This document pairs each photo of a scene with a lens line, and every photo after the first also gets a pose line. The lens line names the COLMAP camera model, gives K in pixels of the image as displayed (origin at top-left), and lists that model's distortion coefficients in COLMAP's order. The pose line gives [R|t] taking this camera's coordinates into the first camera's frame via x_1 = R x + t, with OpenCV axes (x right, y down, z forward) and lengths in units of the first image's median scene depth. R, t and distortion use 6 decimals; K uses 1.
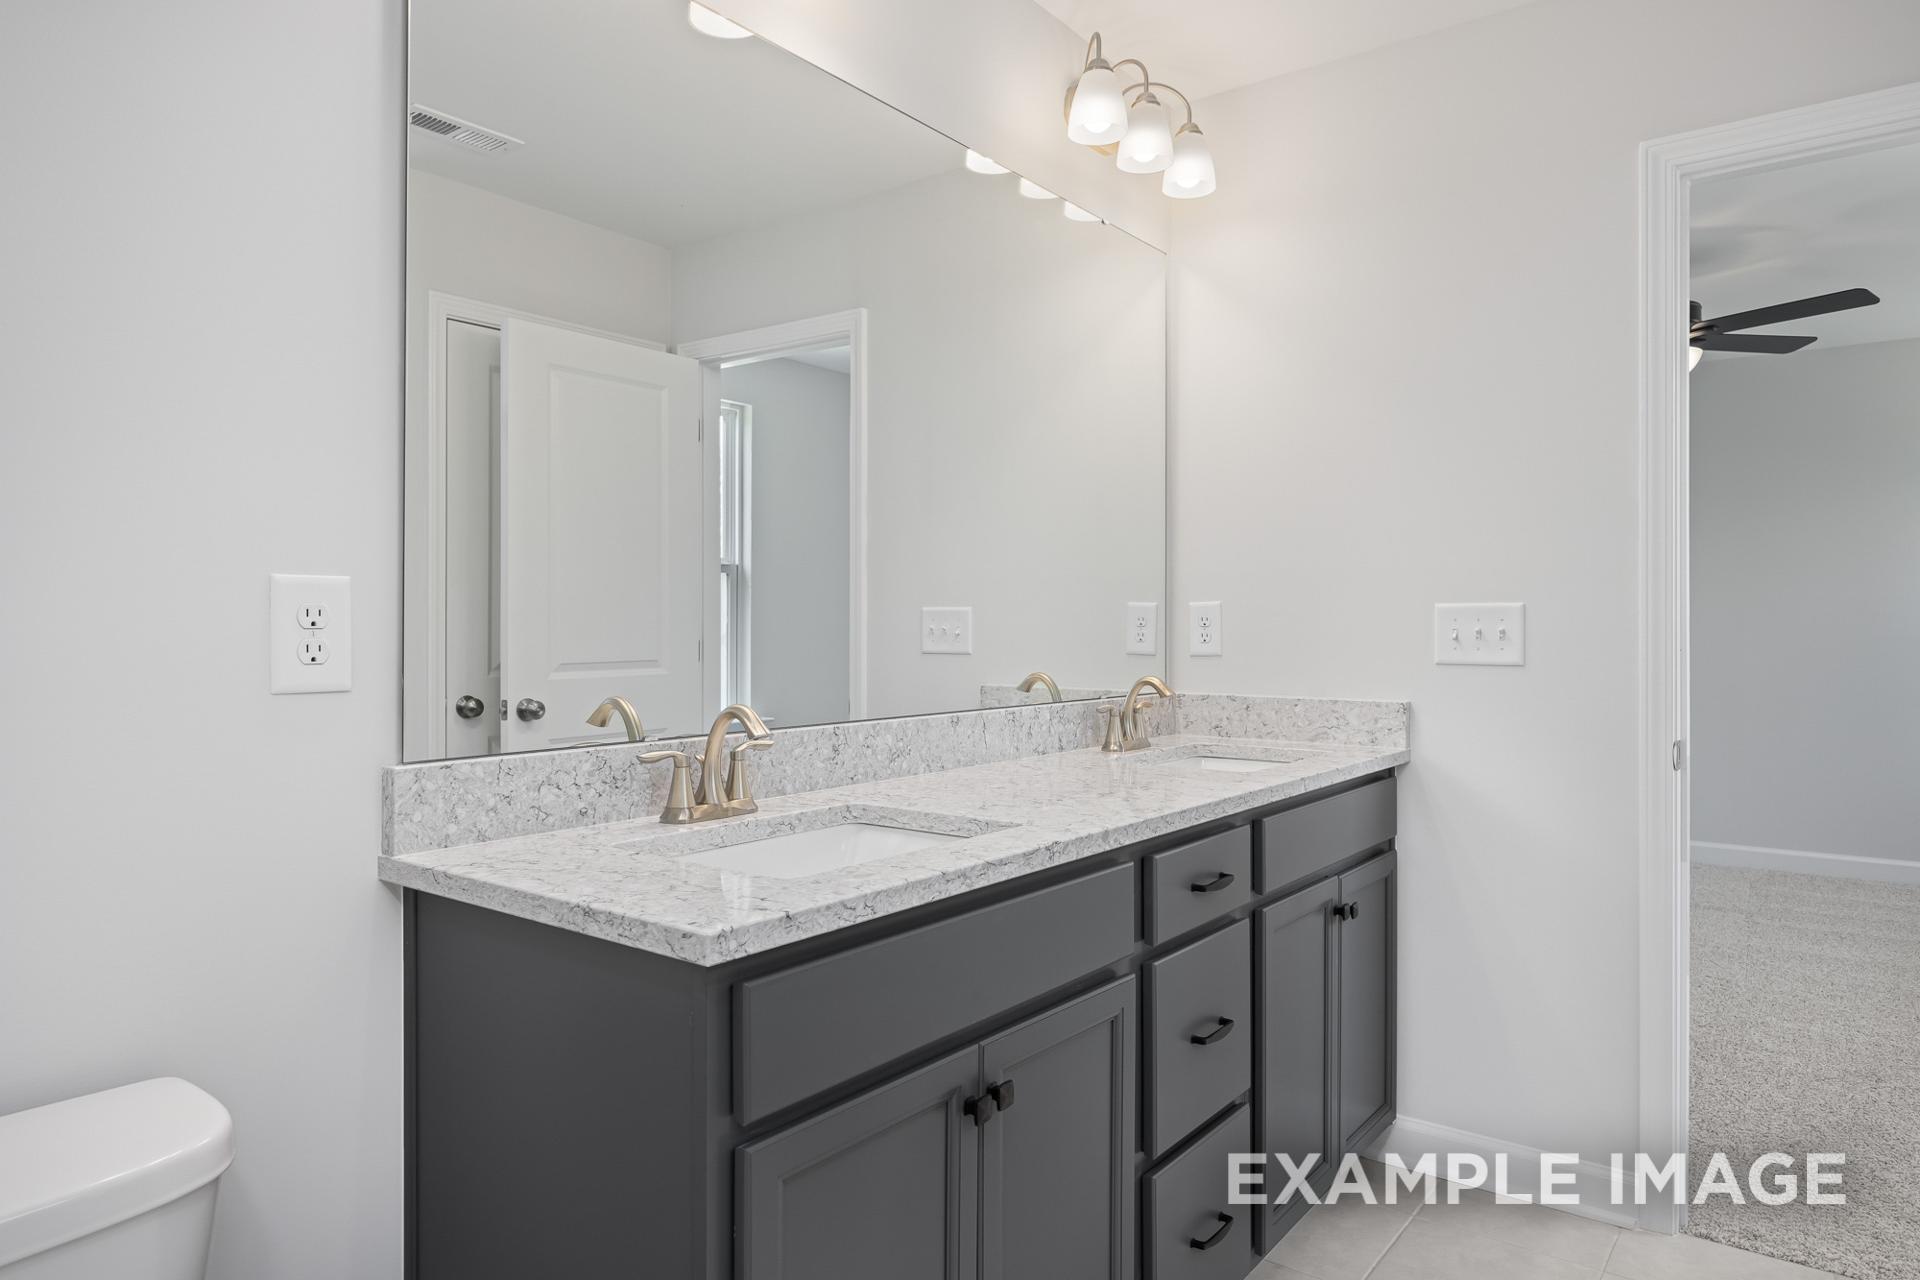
lens RADIAL K [[1246.1, 0, 963.6], [0, 1246.1, 631.1], [0, 0, 1]] dist [-0.005286, -0.001737]
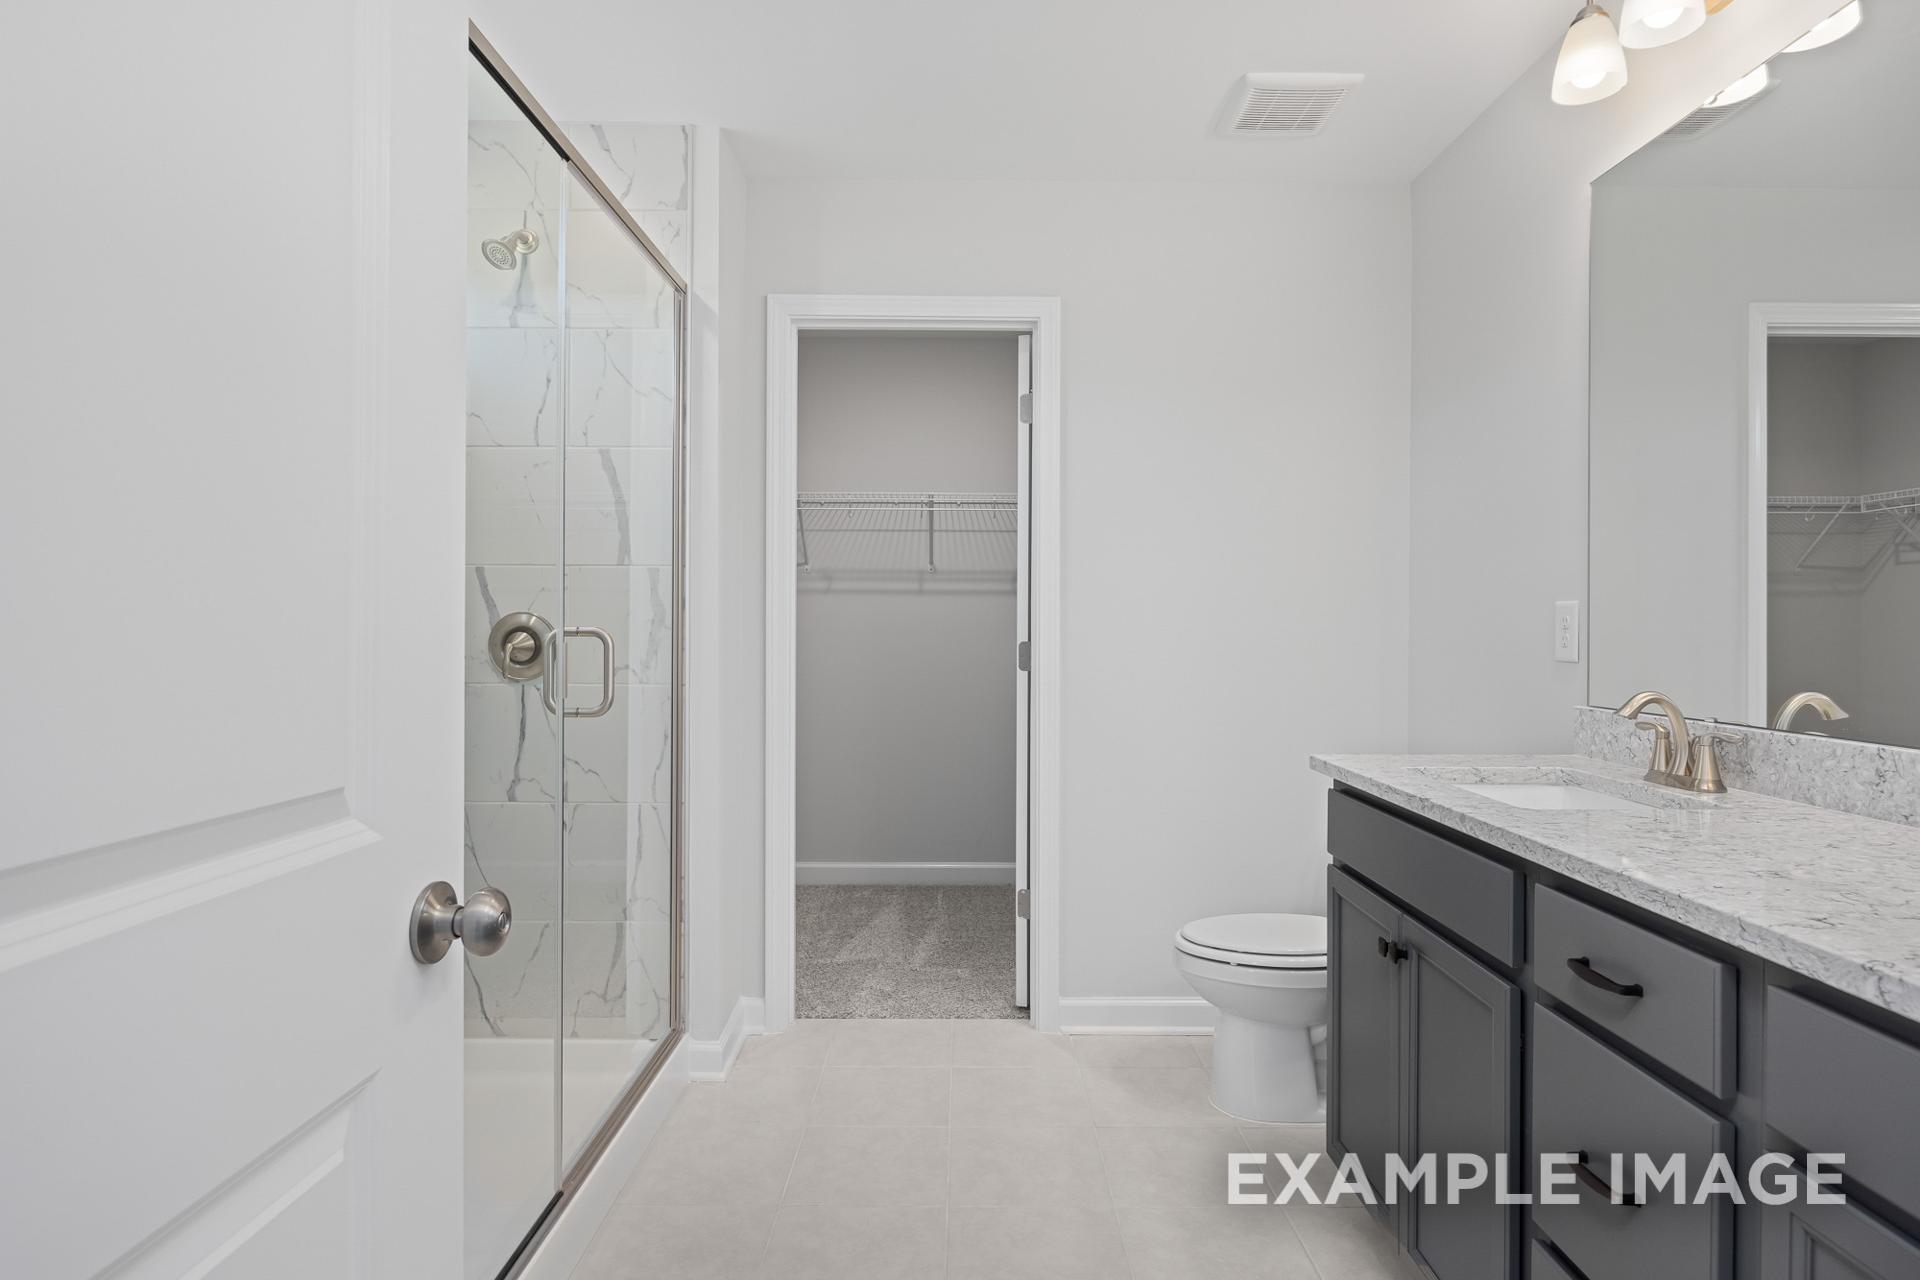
lens RADIAL K [[1246.1, 0, 963.6], [0, 1246.1, 631.1], [0, 0, 1]] dist [-0.005286, -0.001737]
pose [[-0.805176, -0.000902, -0.593035, 0.980323], [-0.008194, 0.999920, 0.009604, -0.006644], [0.592979, 0.012592, -0.805120, 1.420034]]
